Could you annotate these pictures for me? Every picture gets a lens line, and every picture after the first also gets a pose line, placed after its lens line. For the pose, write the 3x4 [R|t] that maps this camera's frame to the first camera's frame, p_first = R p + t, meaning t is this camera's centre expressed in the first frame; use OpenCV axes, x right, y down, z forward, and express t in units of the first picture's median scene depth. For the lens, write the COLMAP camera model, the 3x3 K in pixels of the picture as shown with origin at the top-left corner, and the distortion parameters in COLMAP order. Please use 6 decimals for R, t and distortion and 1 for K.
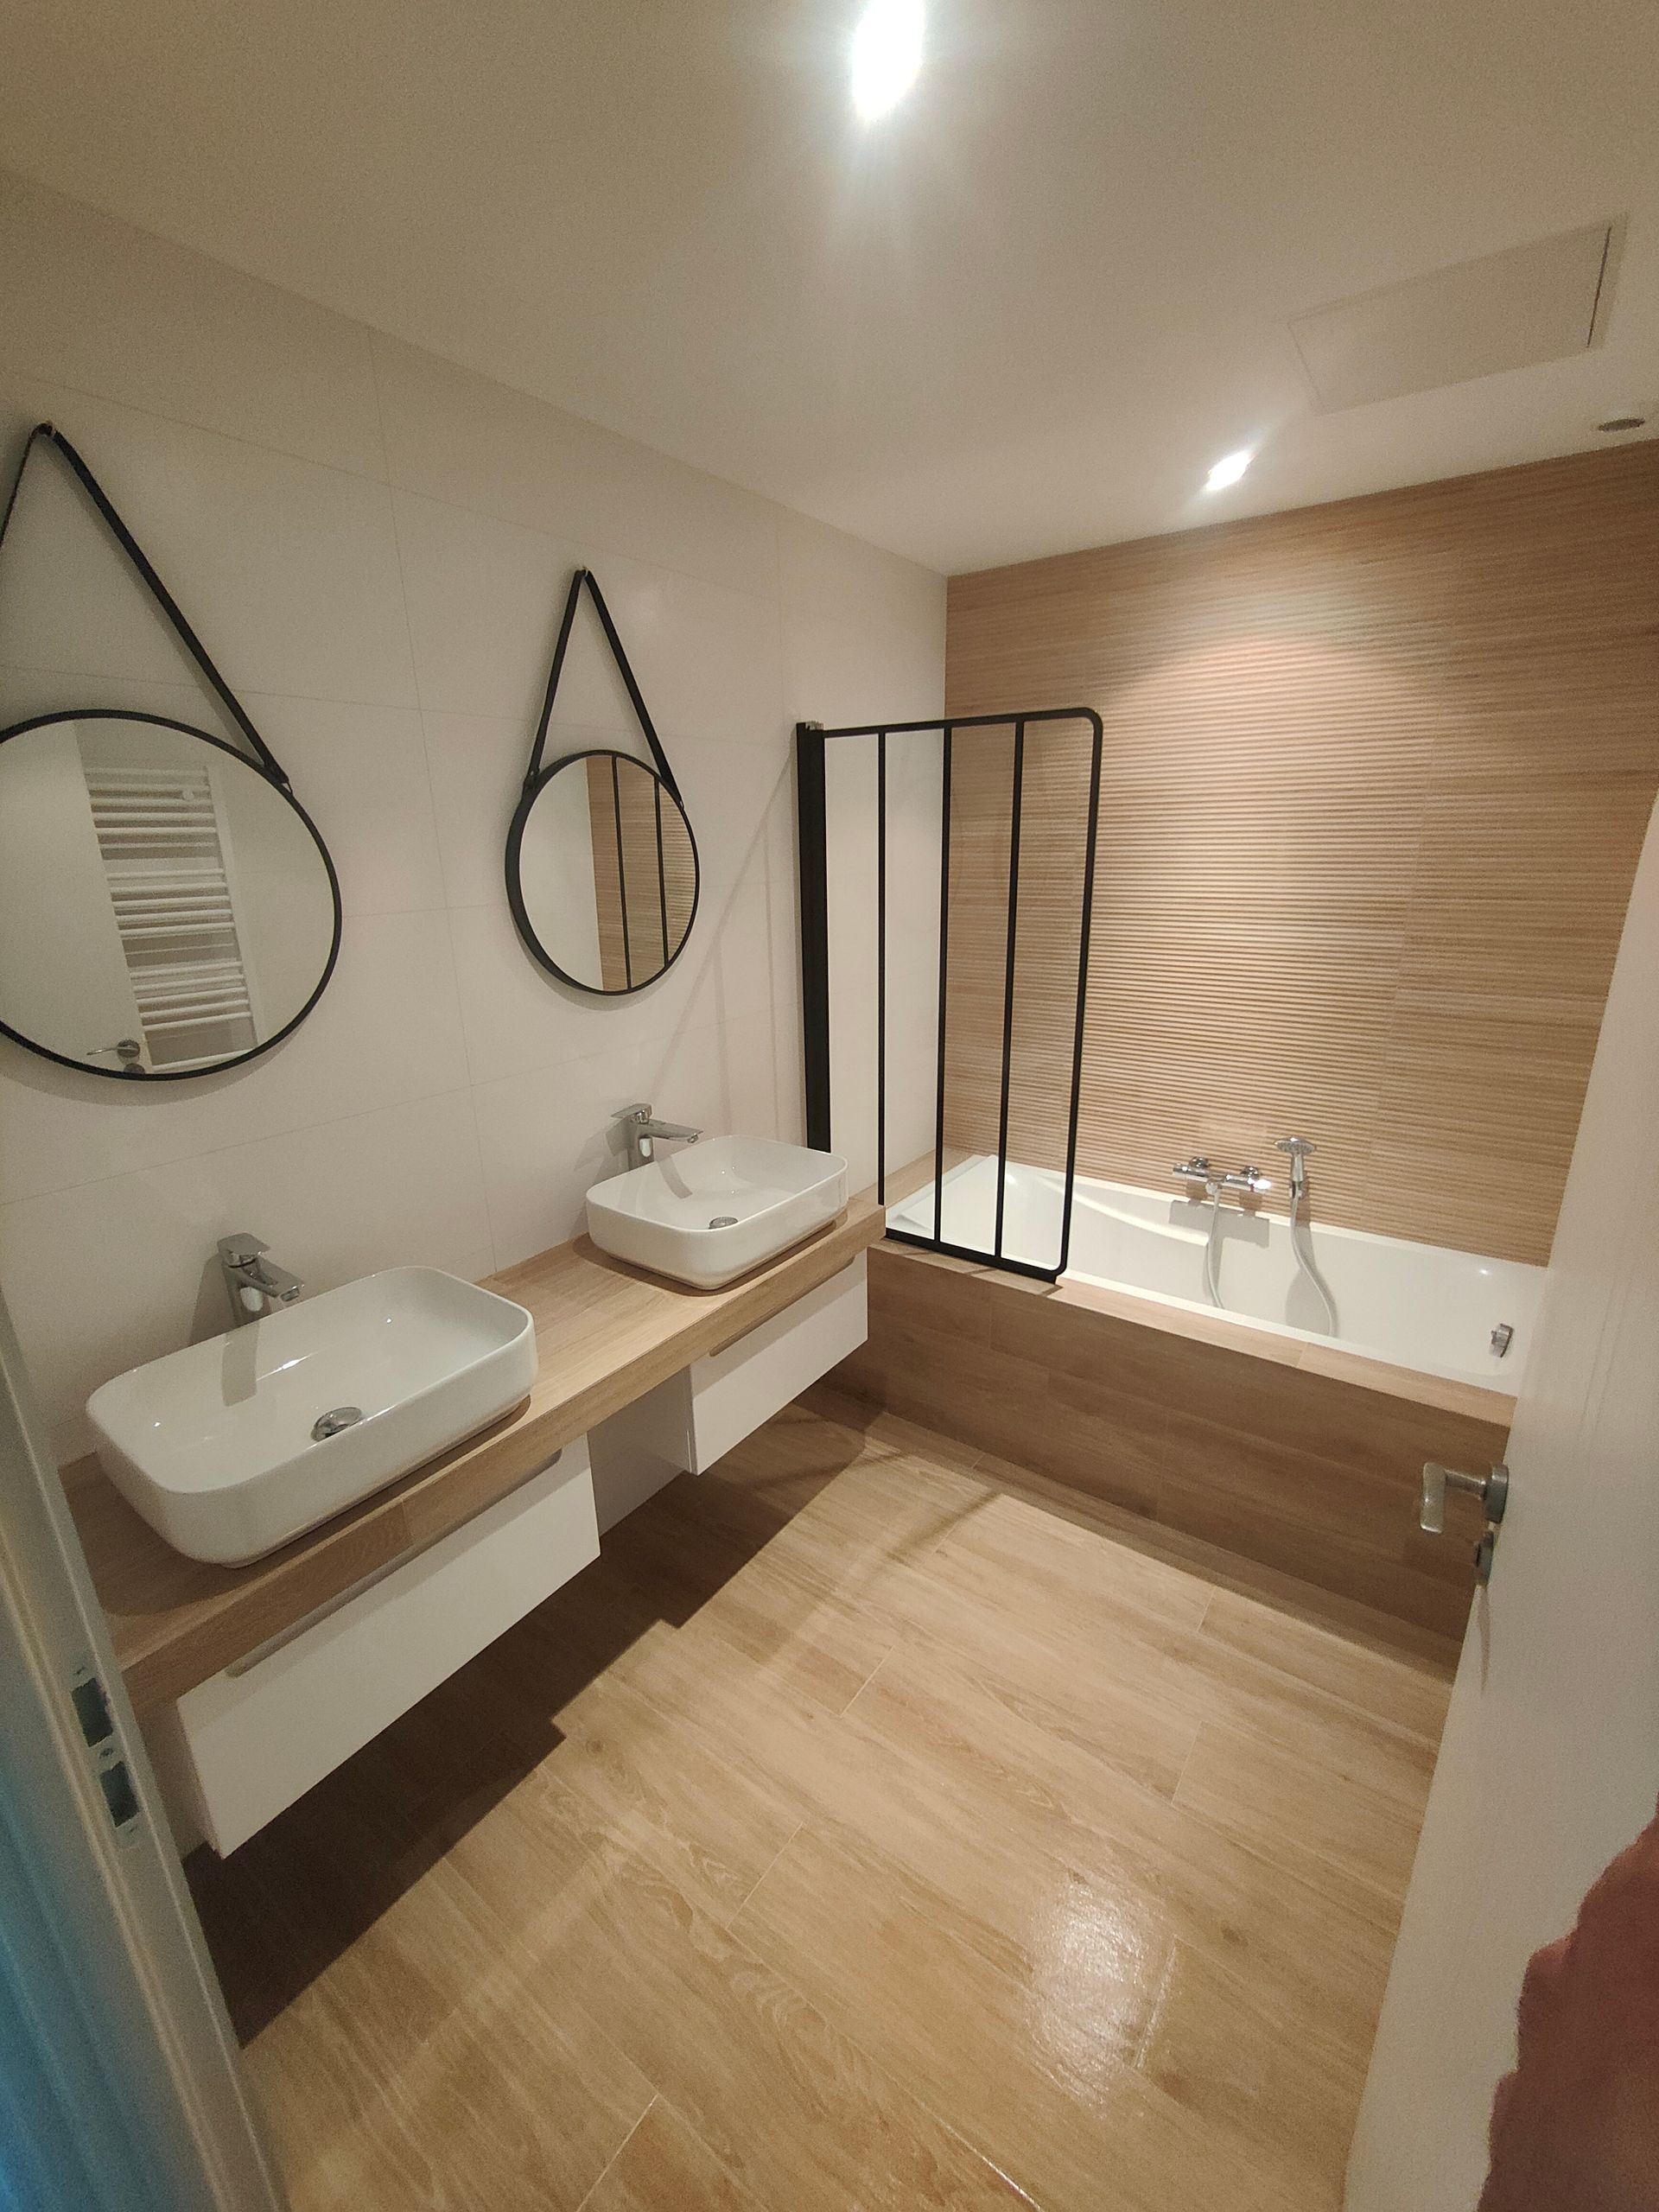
lens RADIAL K [[886.0, 0, 845.0], [0, 886.0, 1094.7], [0, 0, 1]] dist [-0.008027, 0.000177]
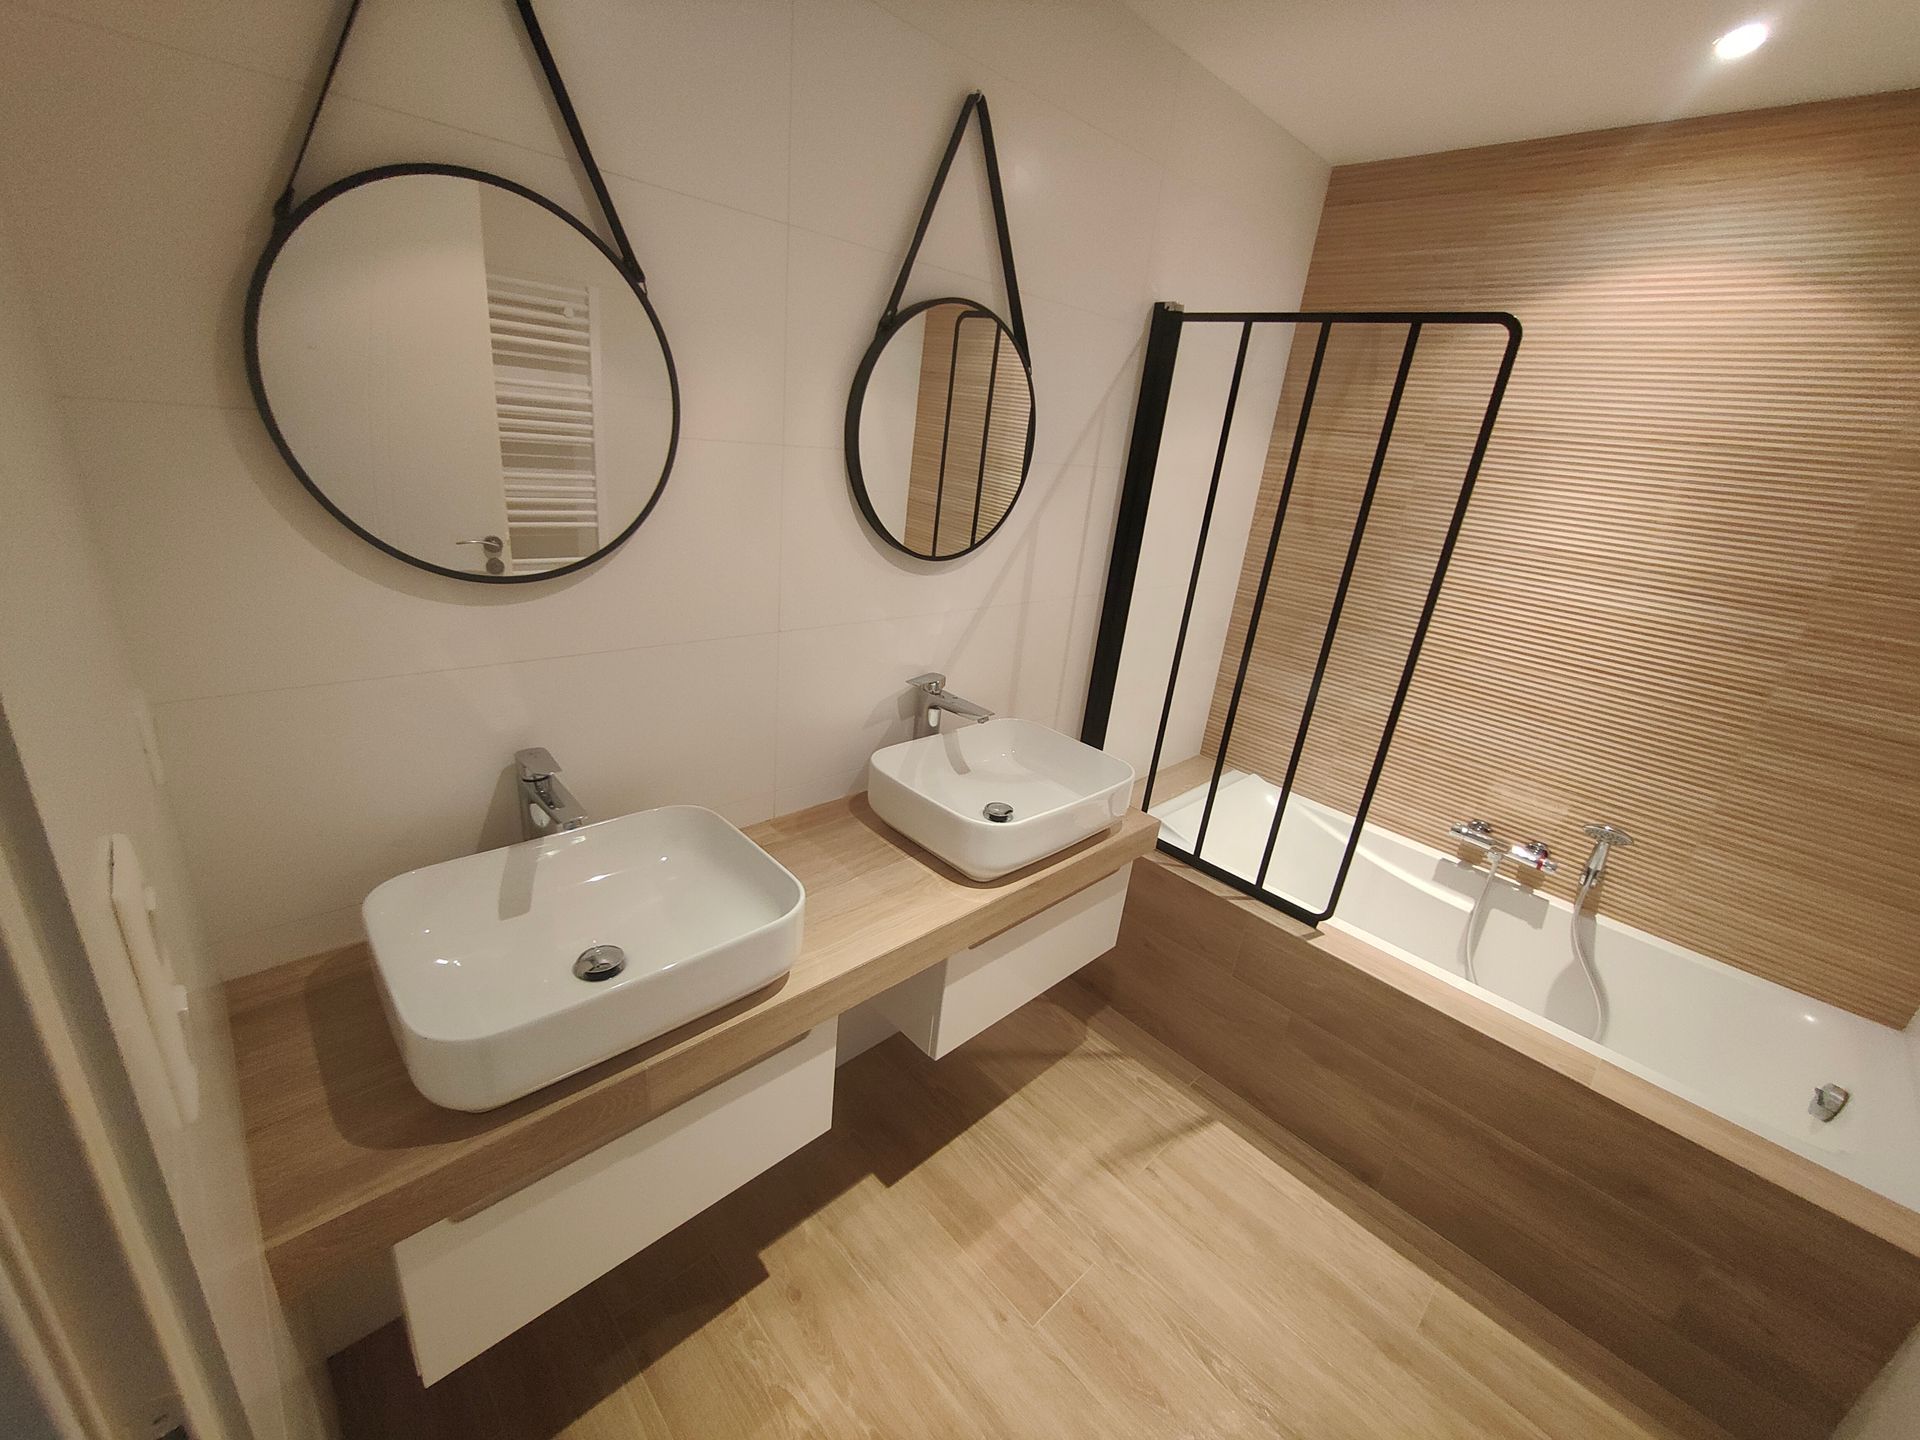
lens RADIAL K [[777.8, 0, 960.0], [0, 777.8, 720.0], [0, 0, 1]] dist [-0.002930, 0.000035]
pose [[0.972640, 0.181534, -0.144974, -0.063892], [-0.170438, 0.981634, 0.085709, -0.016900], [0.157870, -0.058655, 0.985716, 0.132719]]
